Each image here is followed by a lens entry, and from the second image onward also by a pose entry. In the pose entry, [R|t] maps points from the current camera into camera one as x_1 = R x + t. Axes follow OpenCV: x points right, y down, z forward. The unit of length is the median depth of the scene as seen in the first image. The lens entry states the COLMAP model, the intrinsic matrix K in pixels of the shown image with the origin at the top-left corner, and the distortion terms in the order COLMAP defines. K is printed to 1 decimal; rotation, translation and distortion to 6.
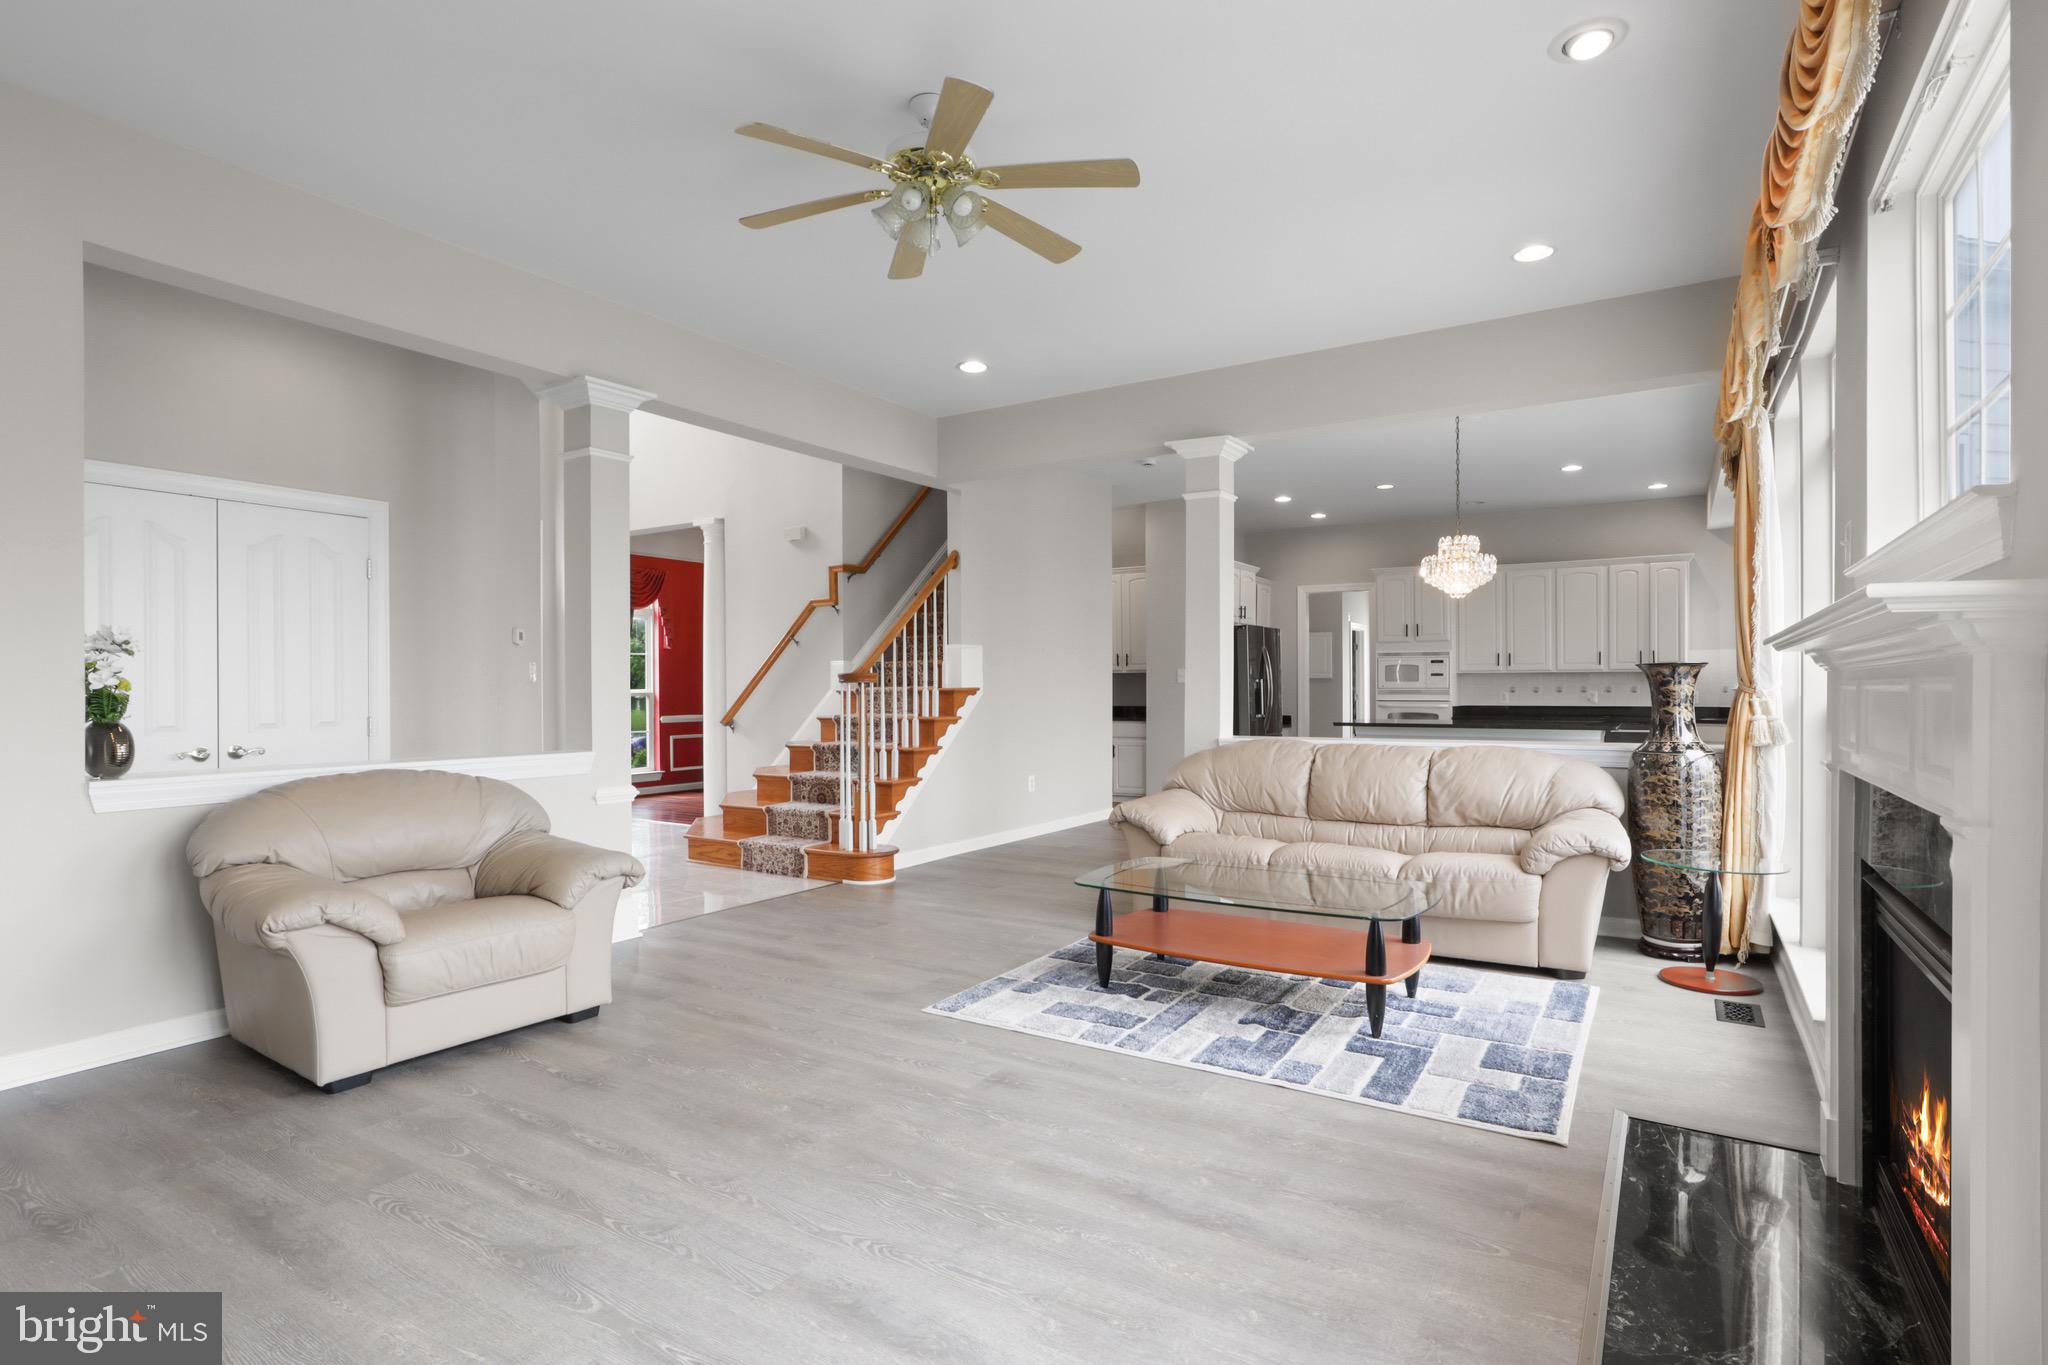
lens RADIAL K [[1024.5, 0, 1029.0], [0, 1024.5, 683.8], [0, 0, 1]] dist [-0.013015, 0.007690]
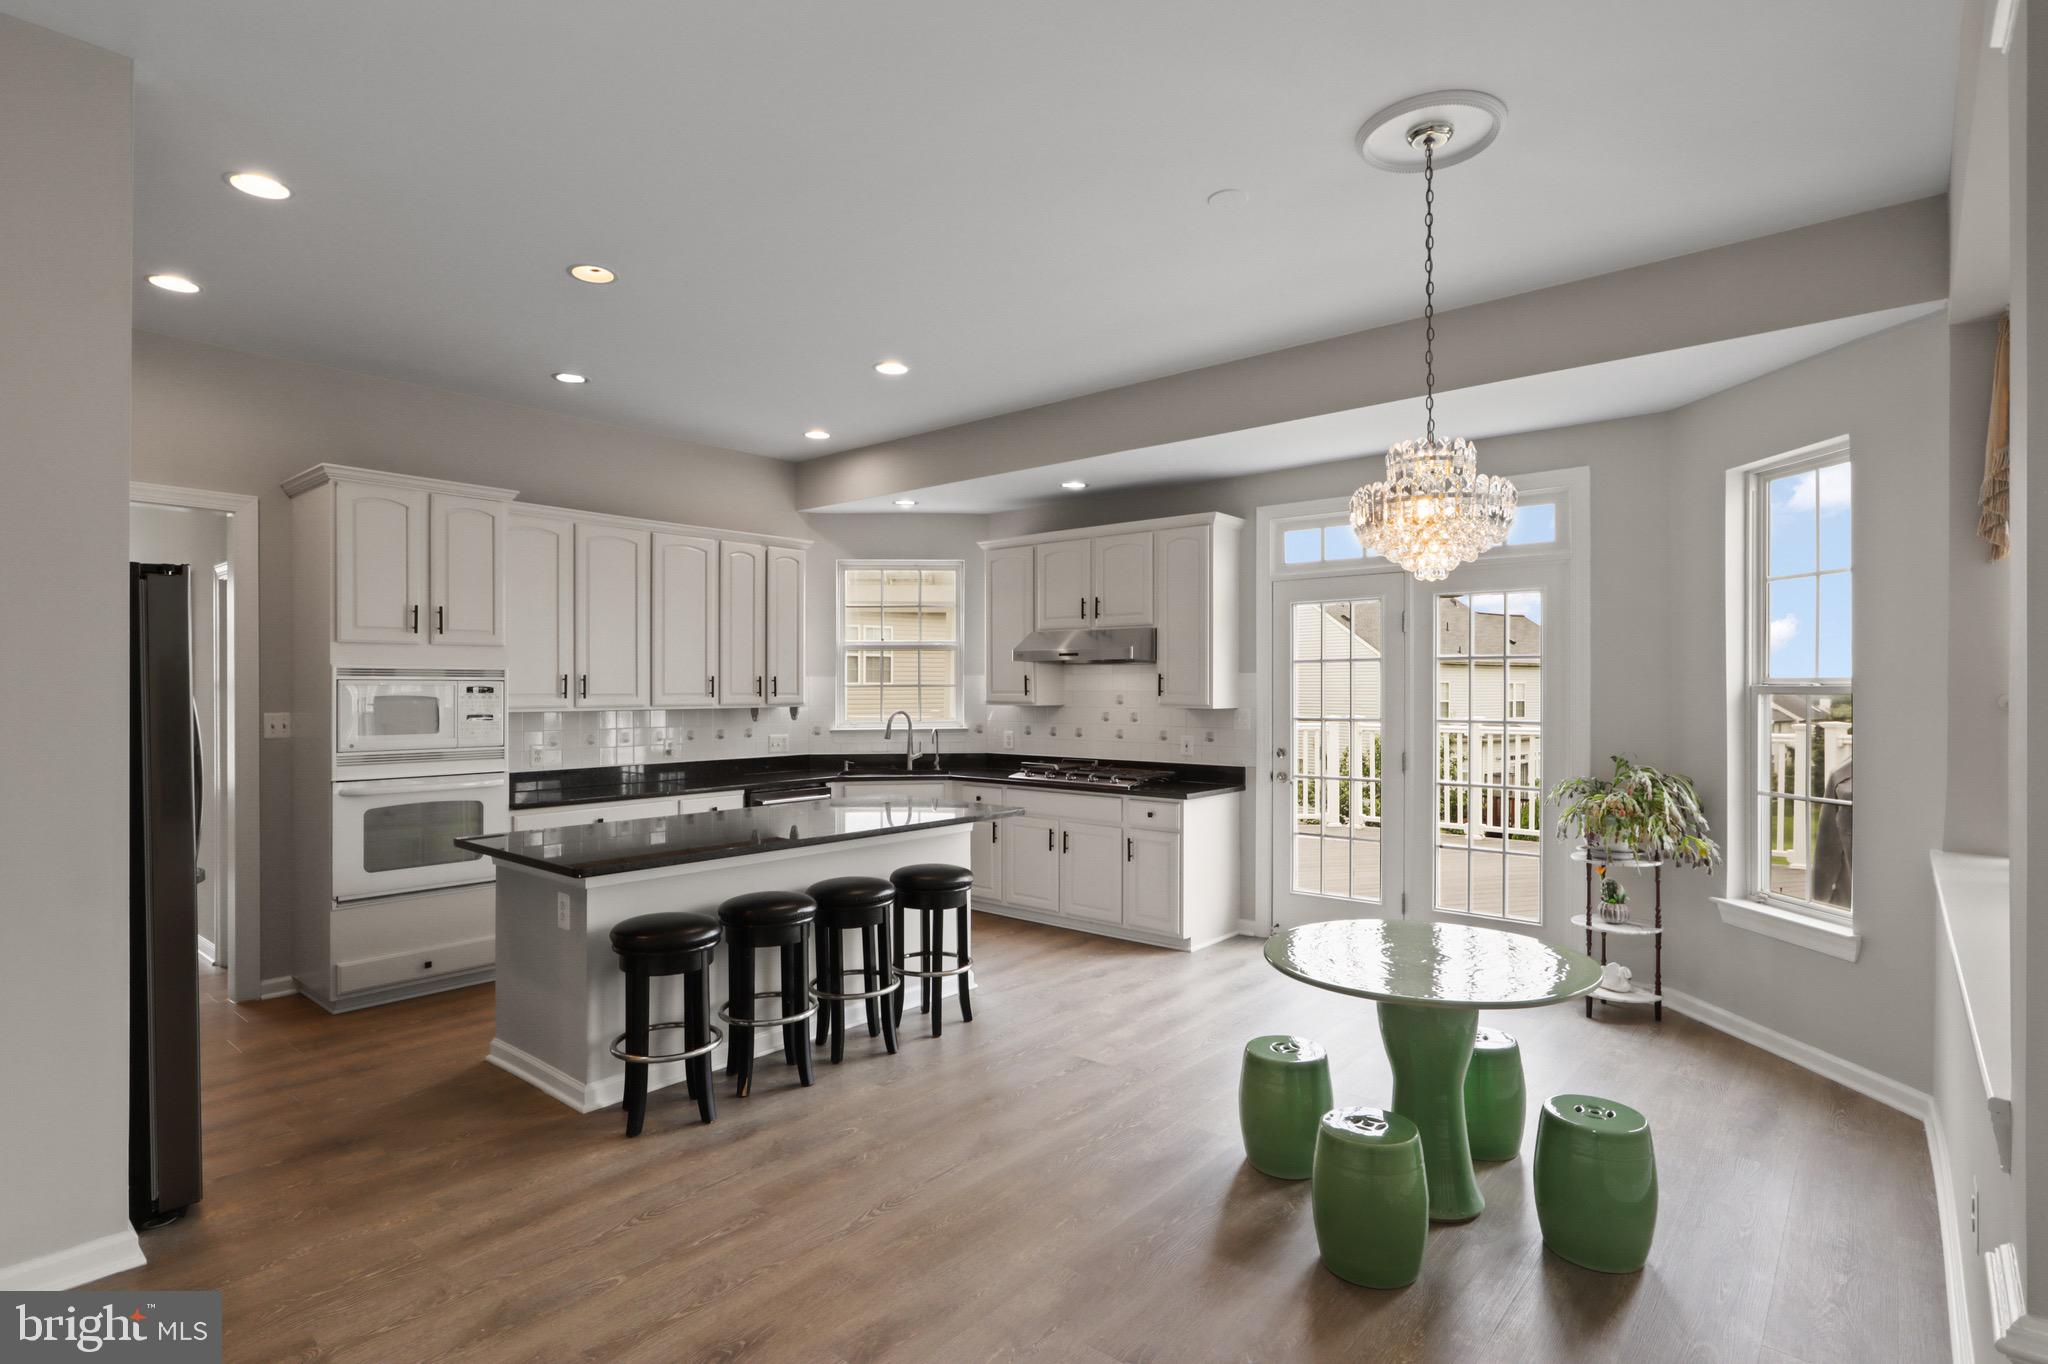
lens RADIAL K [[1024.5, 0, 1030.0], [0, 1024.5, 699.5], [0, 0, 1]] dist [-0.013015, 0.007690]
pose [[0.139444, -0.008530, 0.990193, -0.065645], [-0.003044, 0.999954, 0.009043, -0.048618], [-0.990225, -0.004276, 0.139412, 1.489788]]
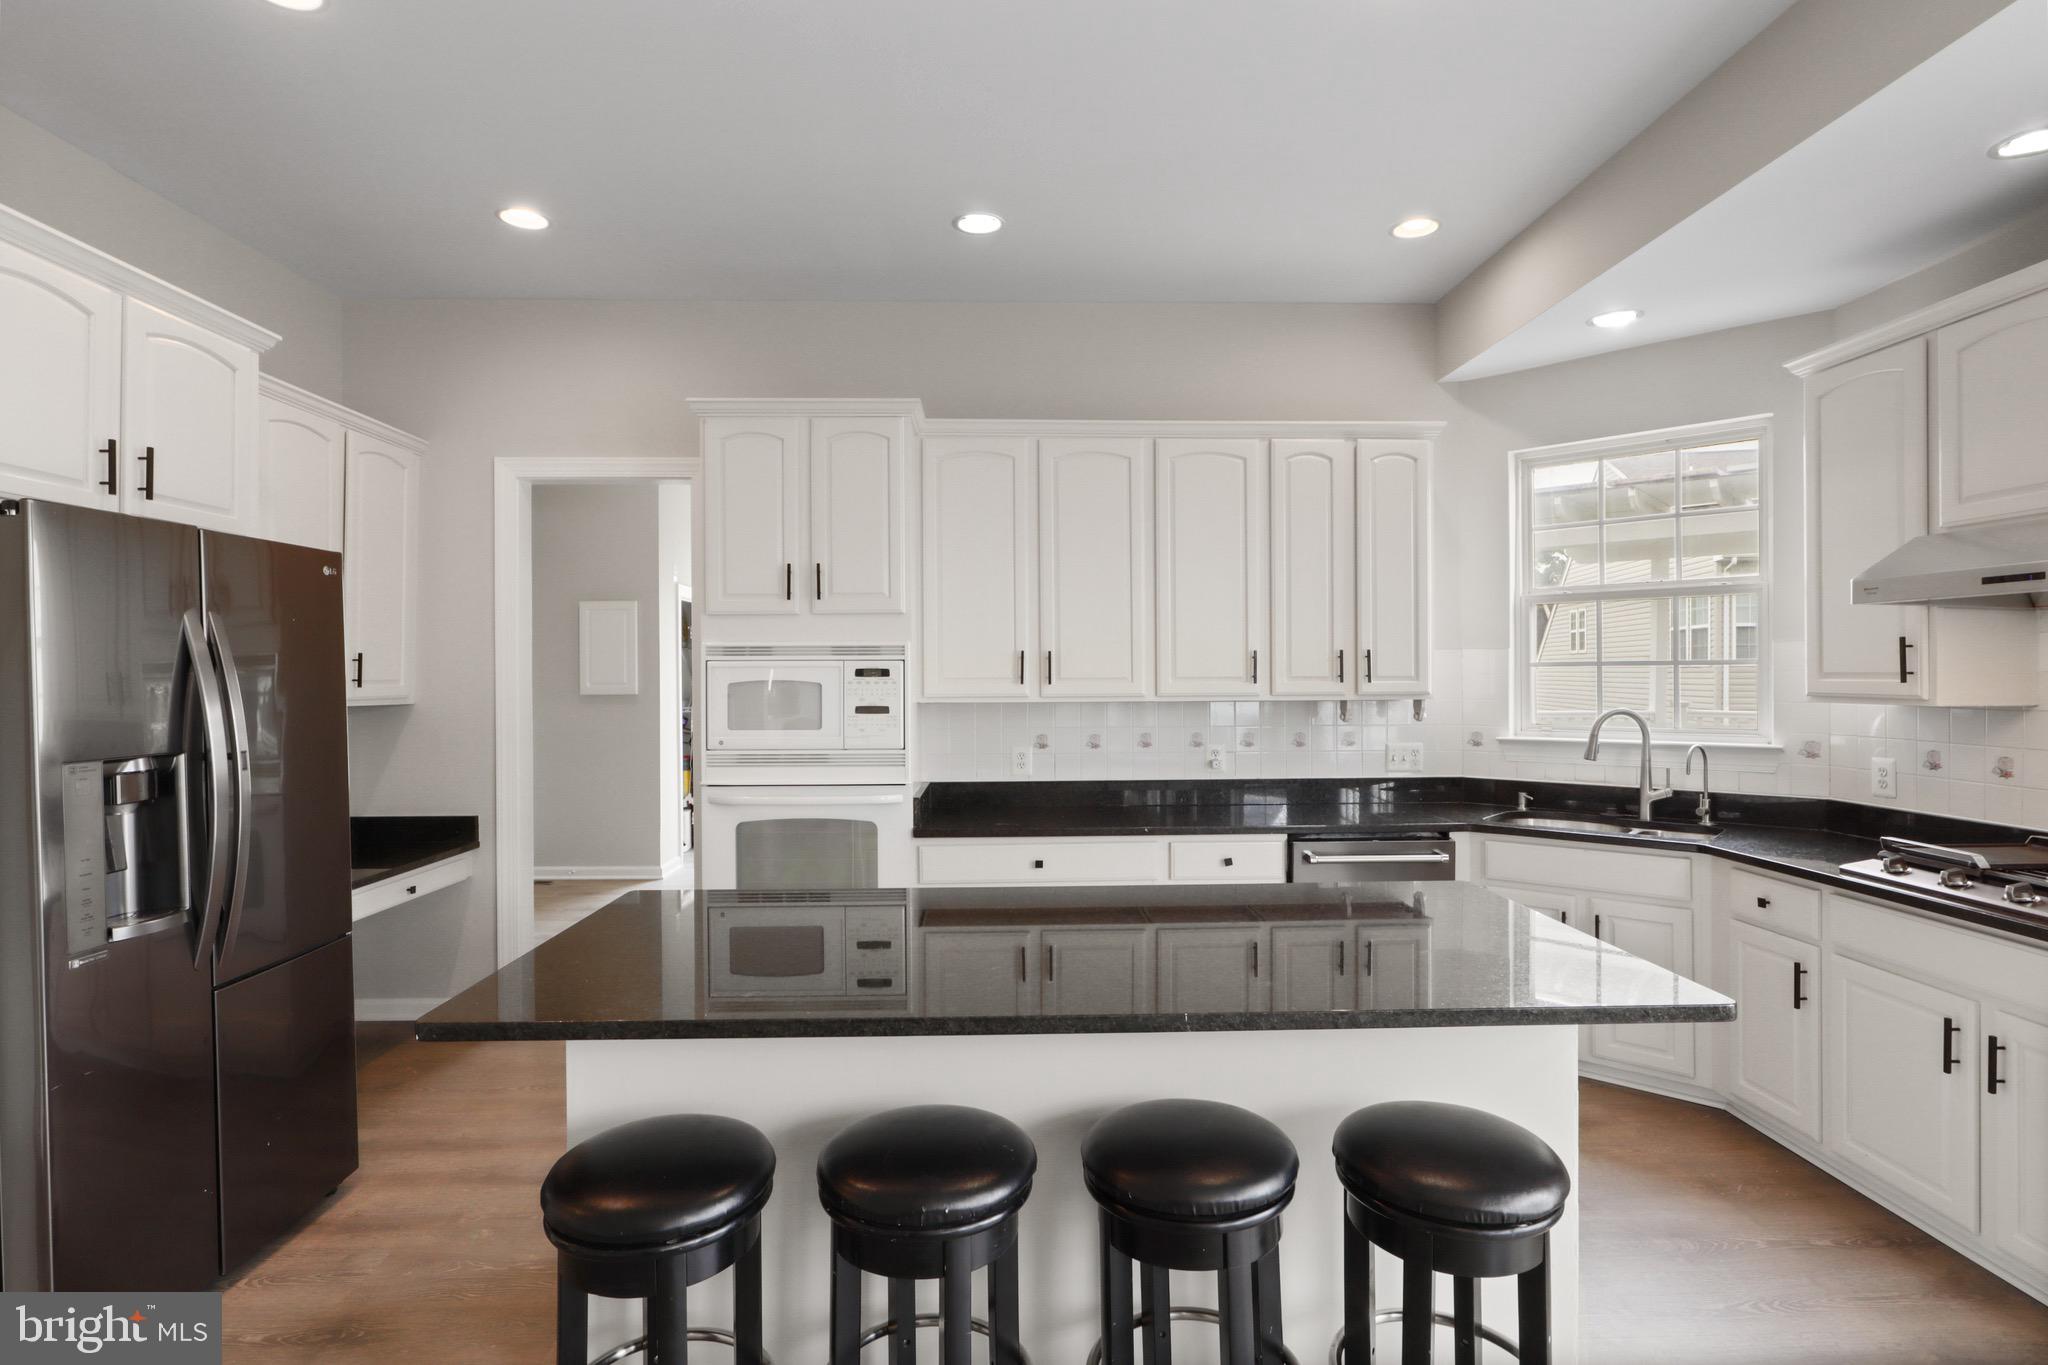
lens RADIAL K [[1024.5, 0, 1026.0], [0, 1024.5, 678.9], [0, 0, 1]] dist [-0.013015, 0.007690]
pose [[0.827178, -0.003779, 0.561927, 0.534105], [0.000501, 0.999982, 0.005987, -0.047304], [-0.561940, -0.004671, 0.827165, 1.481203]]
